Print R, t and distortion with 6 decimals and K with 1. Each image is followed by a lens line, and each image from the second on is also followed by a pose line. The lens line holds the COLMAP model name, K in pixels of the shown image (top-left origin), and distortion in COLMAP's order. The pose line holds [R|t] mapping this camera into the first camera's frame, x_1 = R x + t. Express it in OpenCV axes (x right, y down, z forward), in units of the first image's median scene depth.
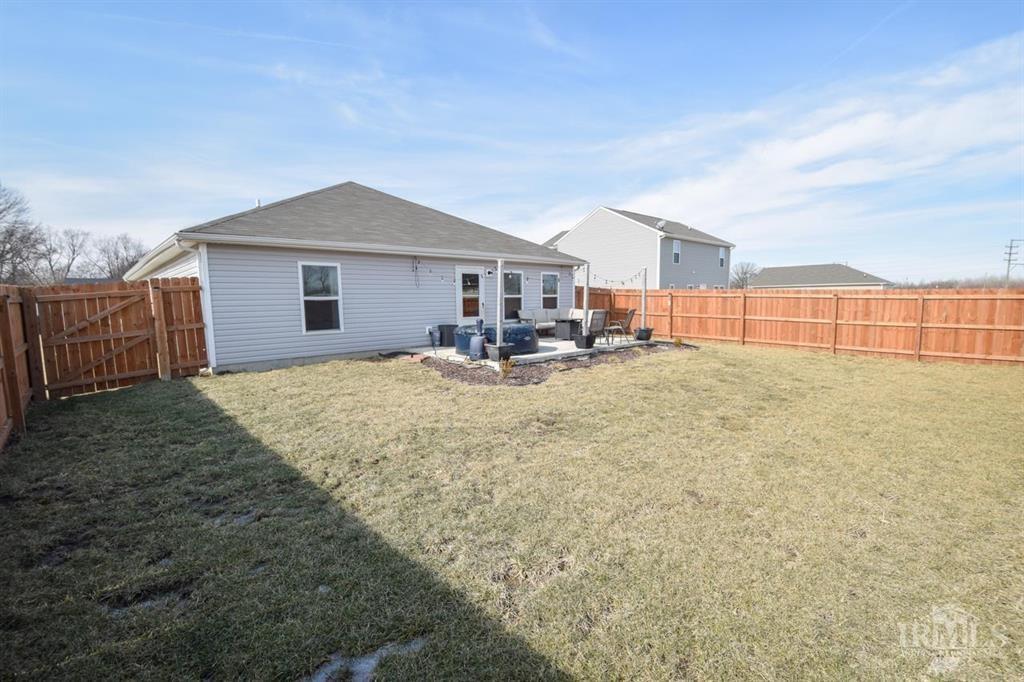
lens RADIAL K [[461.4, 0, 508.6], [0, 461.4, 340.6], [0, 0, 1]] dist [-0.007310, -0.011600]
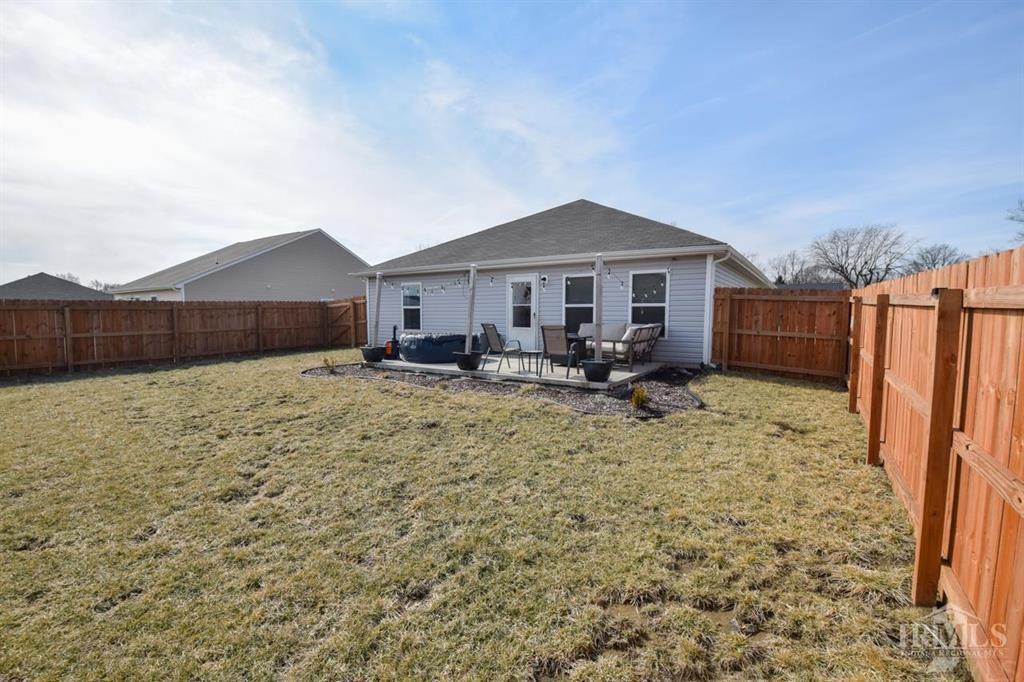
lens RADIAL K [[461.4, 0, 510.5], [0, 461.4, 343.0], [0, 0, 1]] dist [-0.007310, -0.011600]
pose [[0.176137, 0.086011, -0.980601, 0.781224], [-0.085567, 0.993742, 0.071794, -0.077112], [0.980640, 0.071262, 0.182395, 0.723927]]
